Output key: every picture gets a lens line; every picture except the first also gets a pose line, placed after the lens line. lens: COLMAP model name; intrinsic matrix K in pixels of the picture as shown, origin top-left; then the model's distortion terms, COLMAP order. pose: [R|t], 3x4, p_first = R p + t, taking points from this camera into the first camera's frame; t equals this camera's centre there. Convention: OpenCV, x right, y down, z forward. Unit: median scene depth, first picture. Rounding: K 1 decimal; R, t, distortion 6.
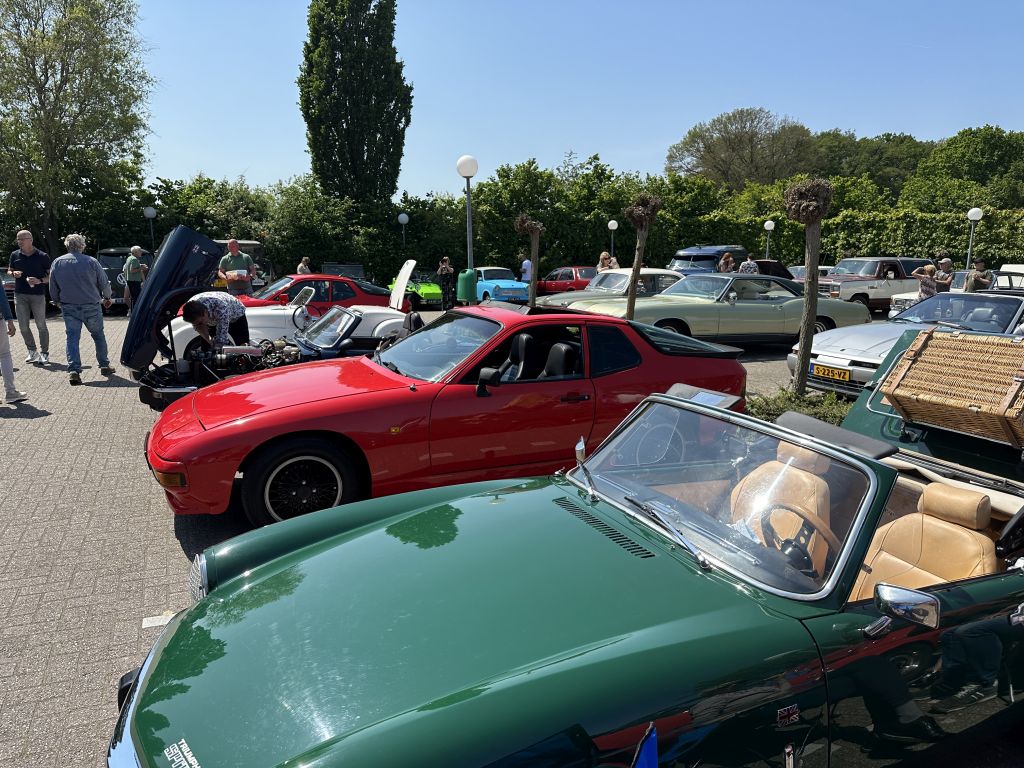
lens RADIAL K [[710.7, 0, 506.7], [0, 710.7, 394.4], [0, 0, 1]] dist [0.040059, -0.065832]
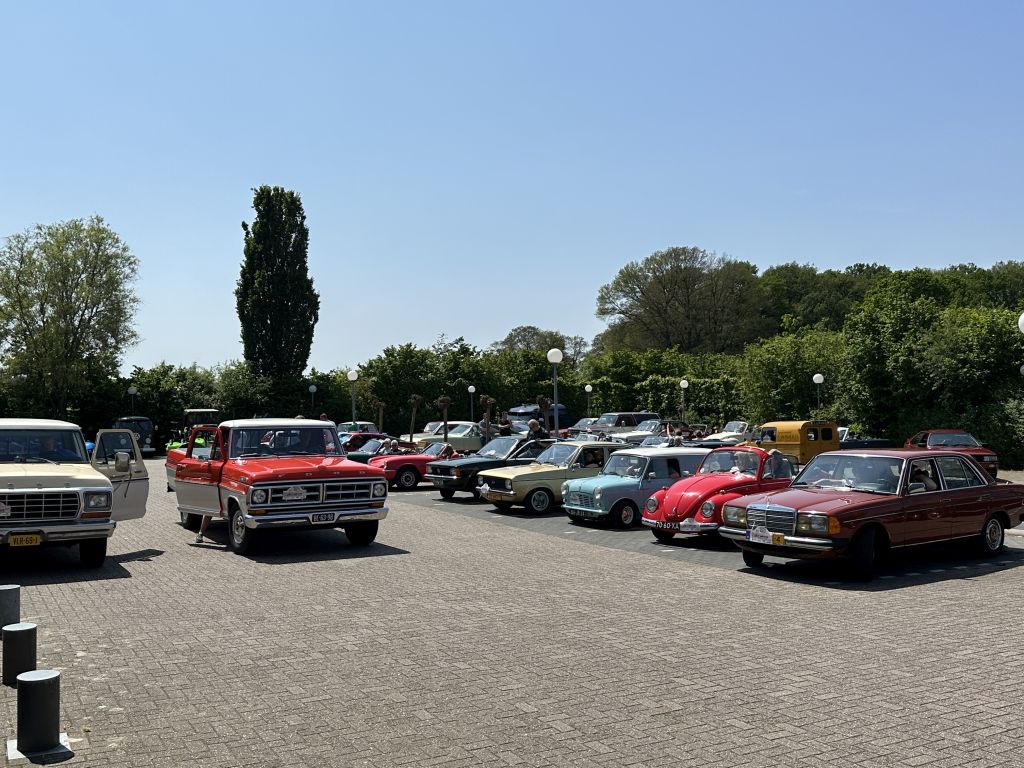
lens RADIAL K [[1009.7, 0, 504.7], [0, 1009.7, 378.2], [0, 0, 1]] dist [0.156744, 0.000000]
pose [[0.997581, -0.014941, 0.067893, 0.085437], [0.029366, 0.975786, -0.216749, 0.156381], [-0.063011, 0.218218, 0.973864, -0.868961]]
